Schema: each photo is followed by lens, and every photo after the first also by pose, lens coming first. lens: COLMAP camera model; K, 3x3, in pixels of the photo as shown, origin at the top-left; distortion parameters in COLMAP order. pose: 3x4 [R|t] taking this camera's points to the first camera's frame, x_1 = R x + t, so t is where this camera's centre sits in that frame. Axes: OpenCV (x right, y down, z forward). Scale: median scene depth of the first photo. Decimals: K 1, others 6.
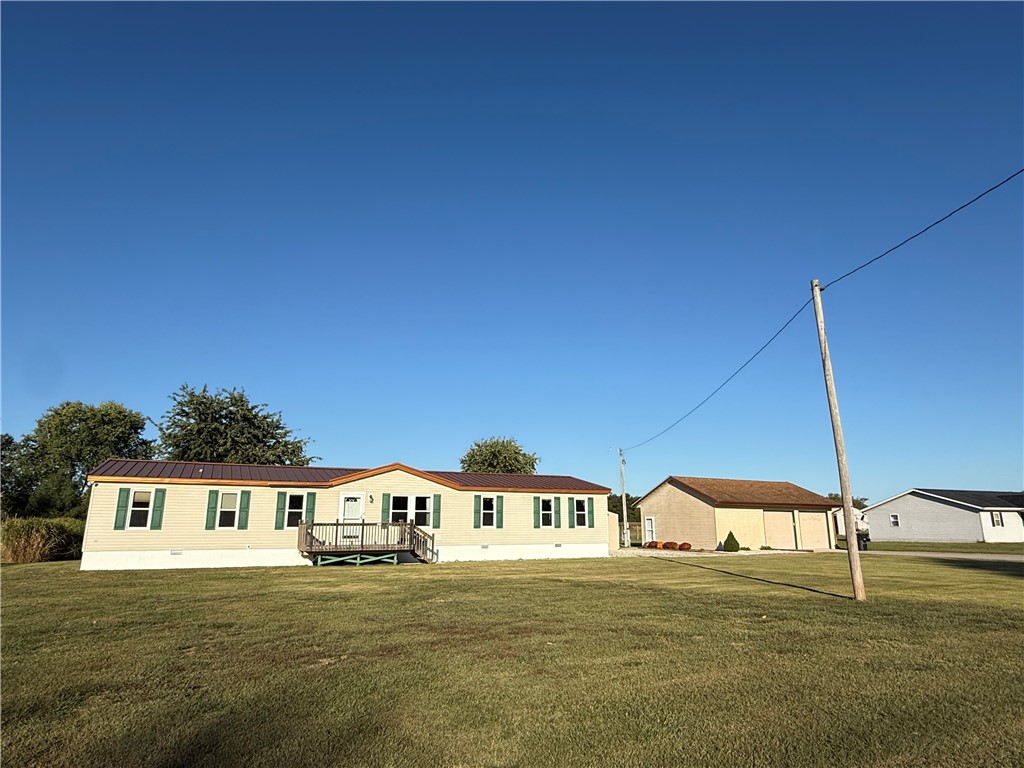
lens RADIAL K [[608.1, 0, 516.8], [0, 608.1, 385.6], [0, 0, 1]] dist [-0.002036, 0.000538]
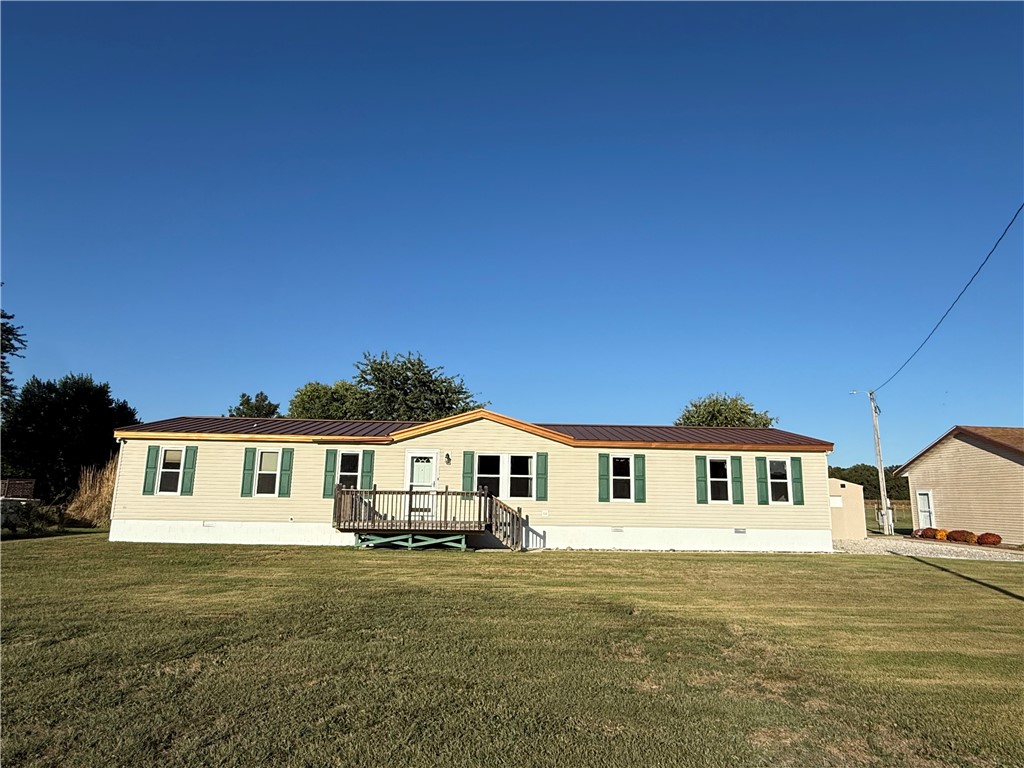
lens RADIAL K [[608.1, 0, 516.8], [0, 608.1, 385.6], [0, 0, 1]] dist [-0.002036, 0.000538]
pose [[0.914890, -0.057310, -0.399616, 0.119917], [0.073621, 0.996958, 0.025573, 0.077364], [0.396935, -0.052816, 0.916326, 0.331334]]
